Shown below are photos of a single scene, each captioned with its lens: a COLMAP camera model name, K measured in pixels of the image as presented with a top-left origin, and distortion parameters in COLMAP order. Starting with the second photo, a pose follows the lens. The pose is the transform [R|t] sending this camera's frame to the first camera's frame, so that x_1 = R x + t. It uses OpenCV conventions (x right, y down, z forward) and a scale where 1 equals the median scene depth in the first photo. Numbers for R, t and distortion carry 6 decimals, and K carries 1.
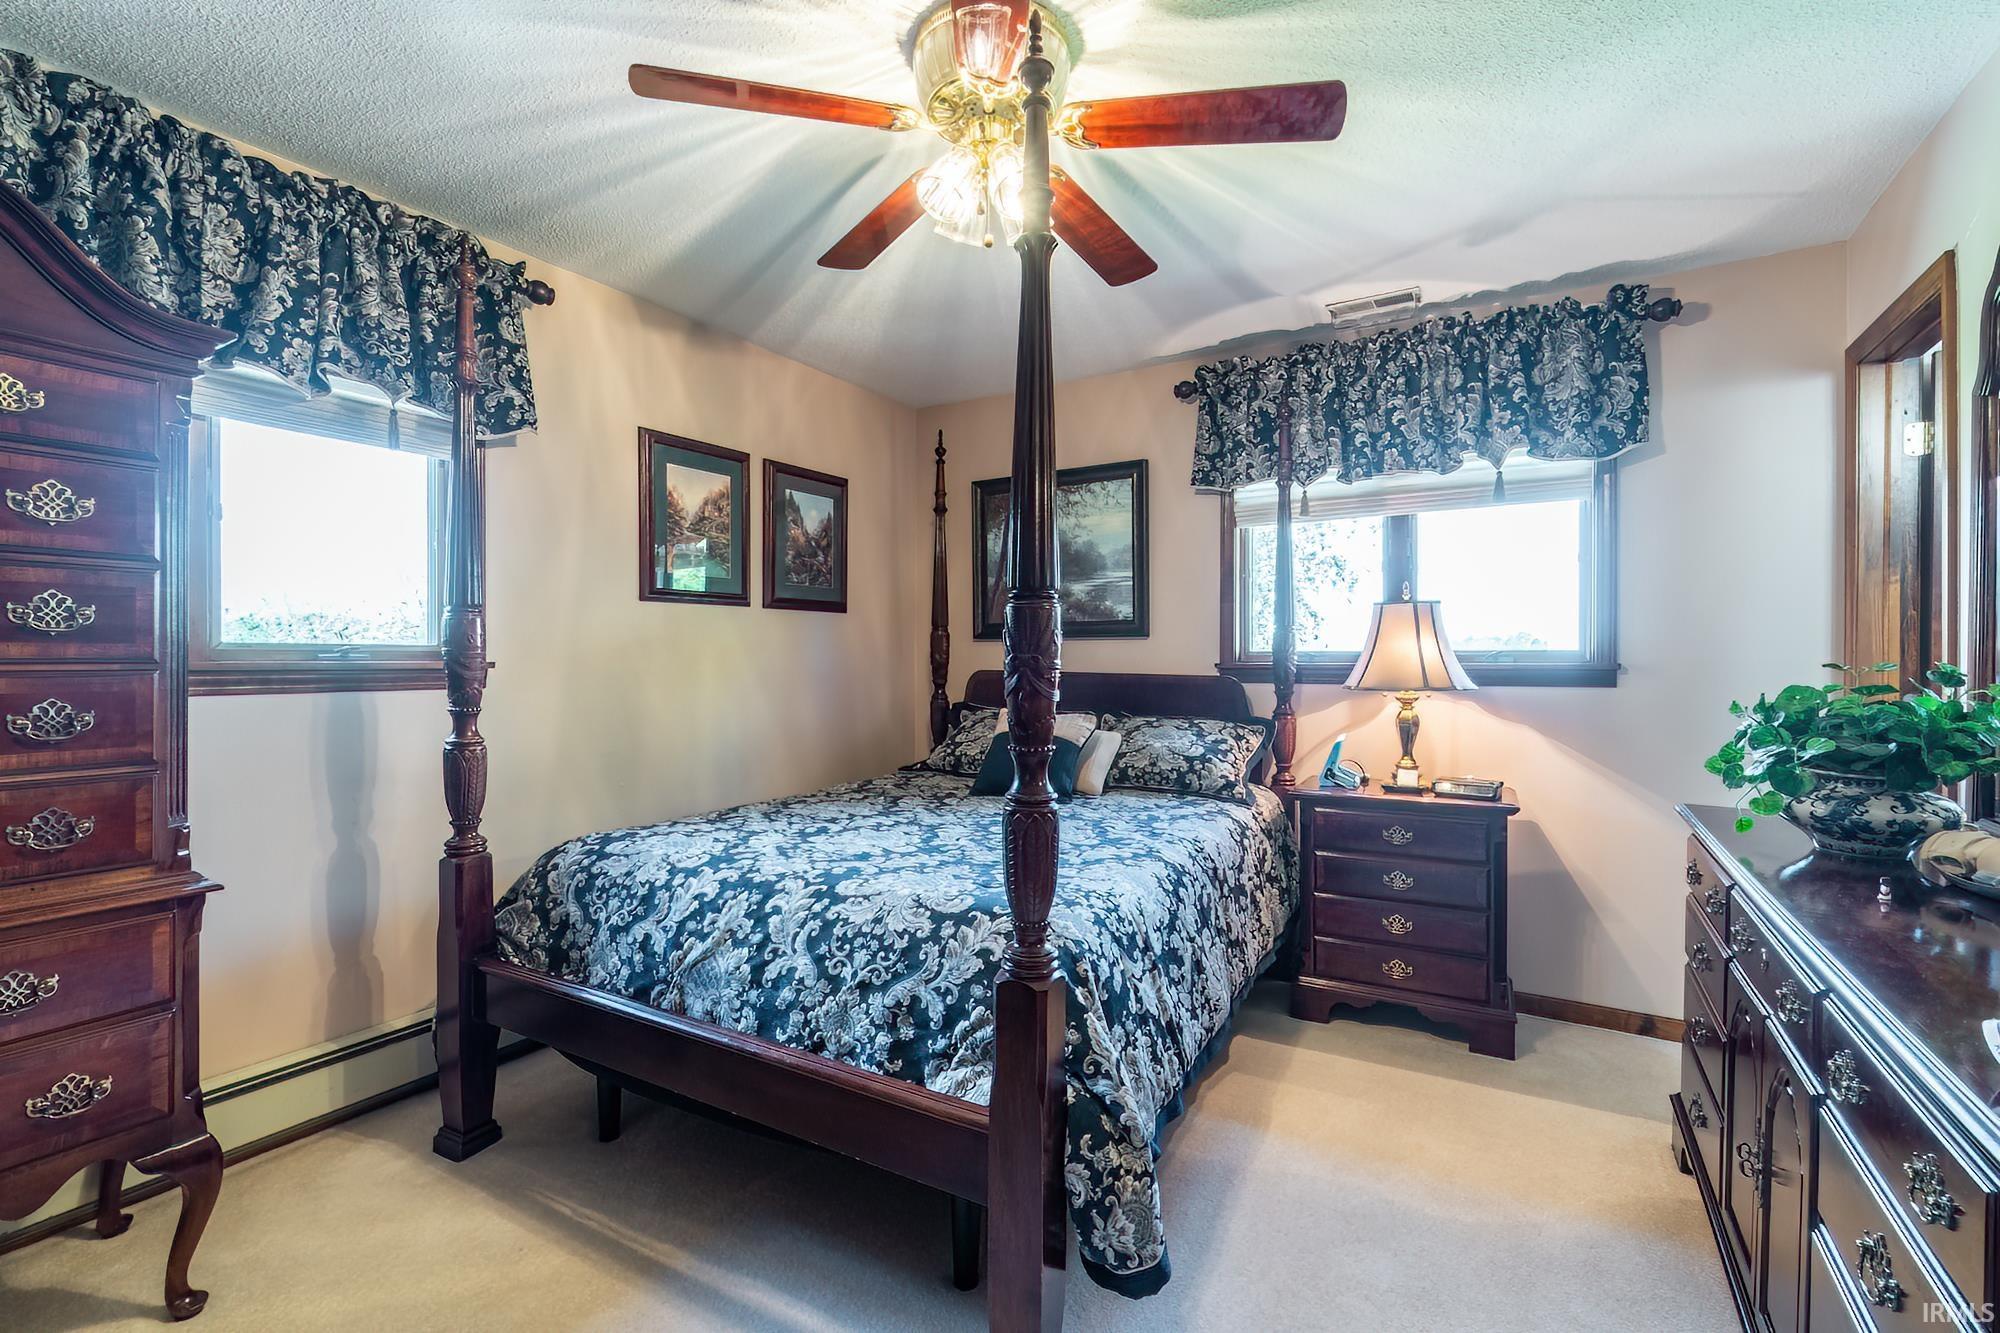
lens RADIAL K [[872.7, 0, 988.0], [0, 872.7, 668.7], [0, 0, 1]] dist [-0.000634, -0.000106]
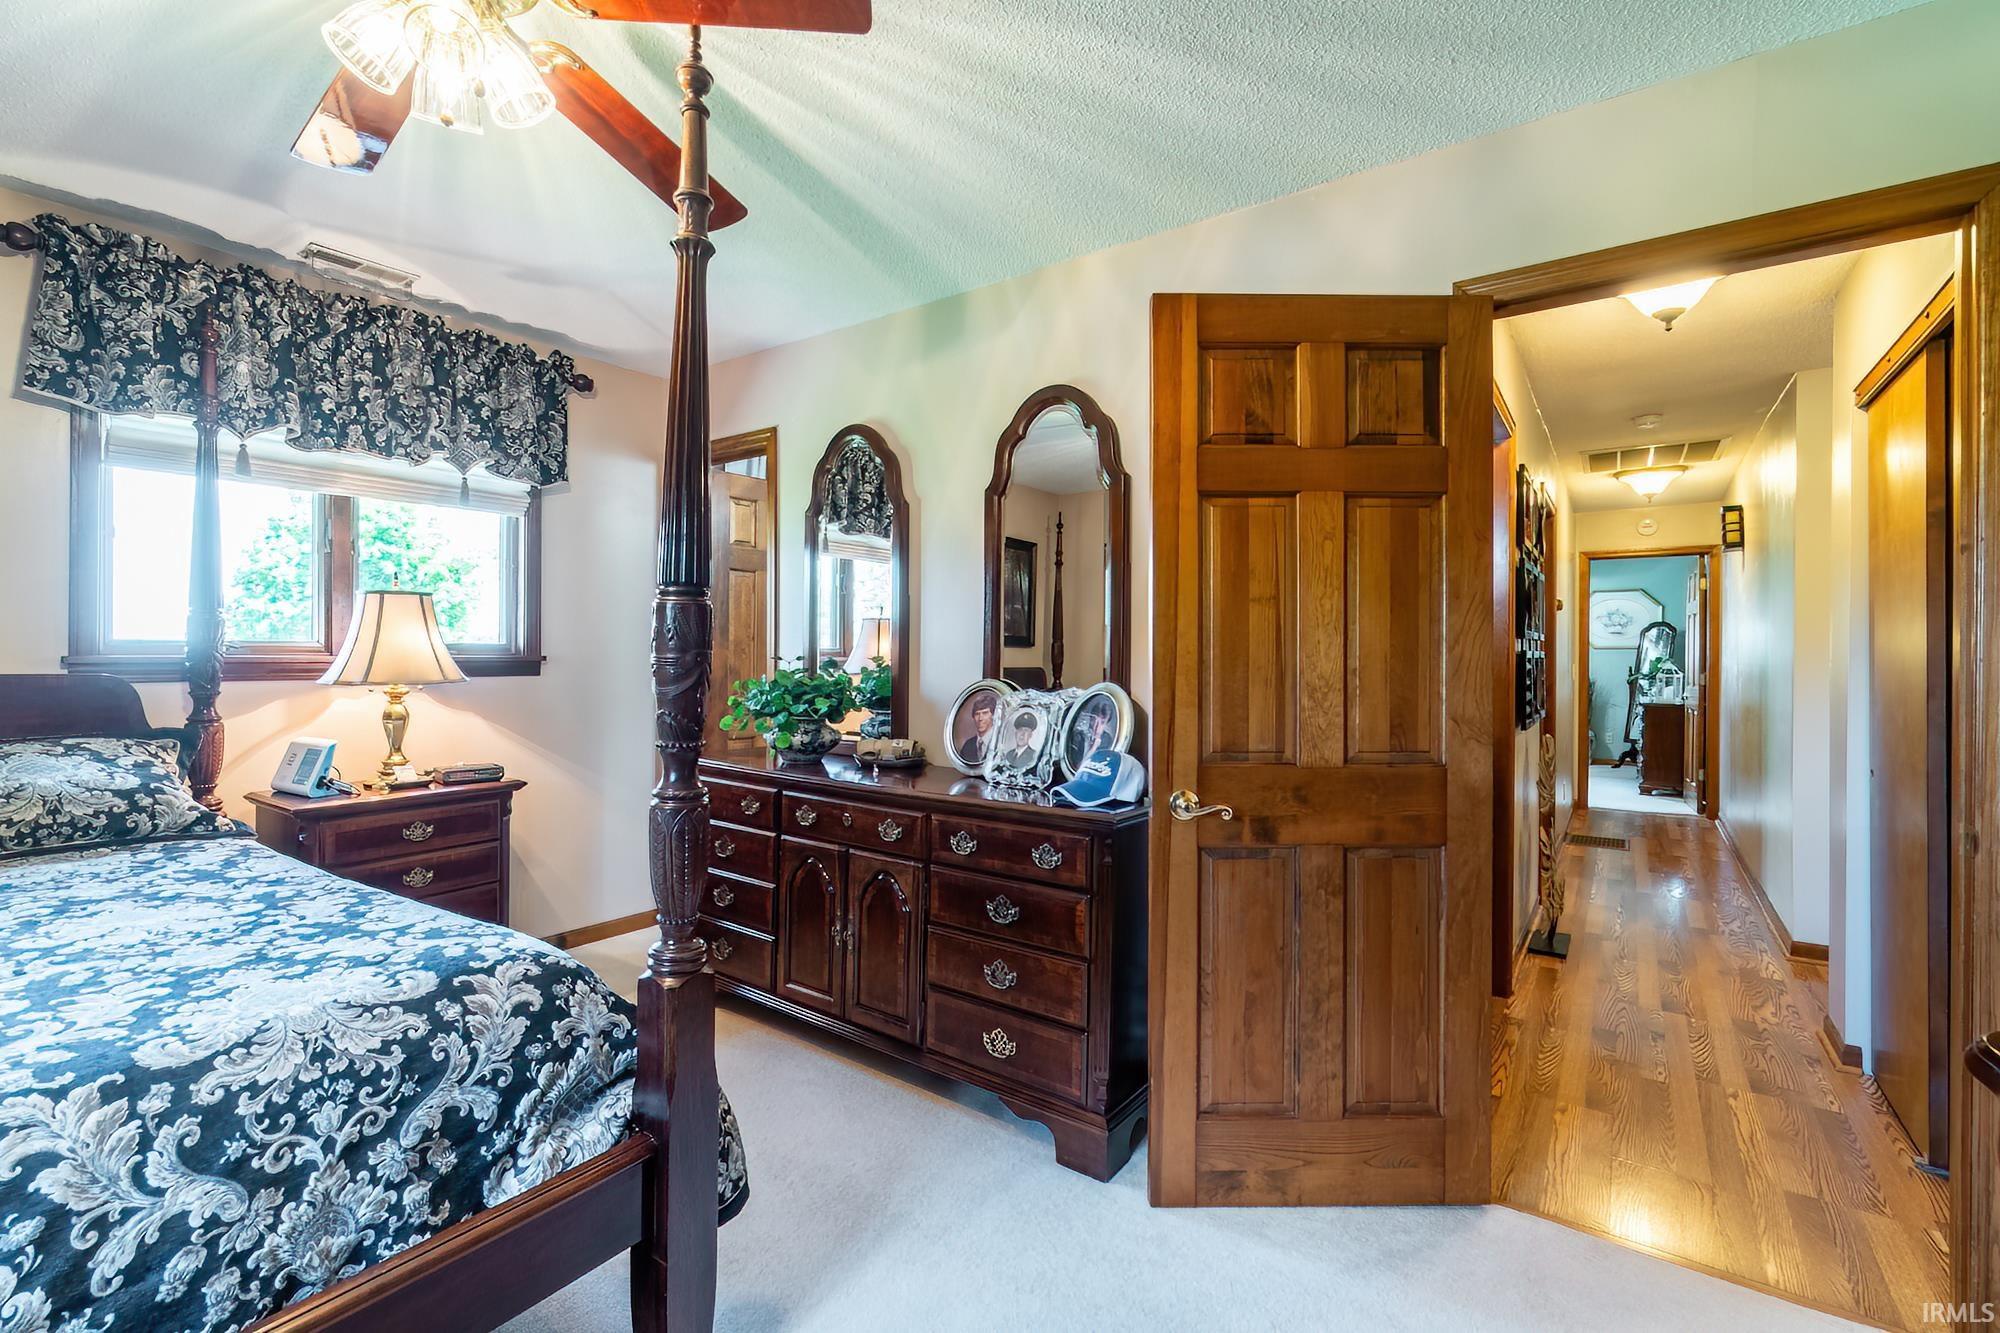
lens RADIAL K [[872.7, 0, 988.0], [0, 872.7, 668.7], [0, 0, 1]] dist [-0.000634, -0.000106]
pose [[0.083142, -0.017138, 0.996390, -0.478020], [0.004889, 0.999847, 0.016790, -0.005901], [-0.996526, 0.003475, 0.083213, 0.293794]]
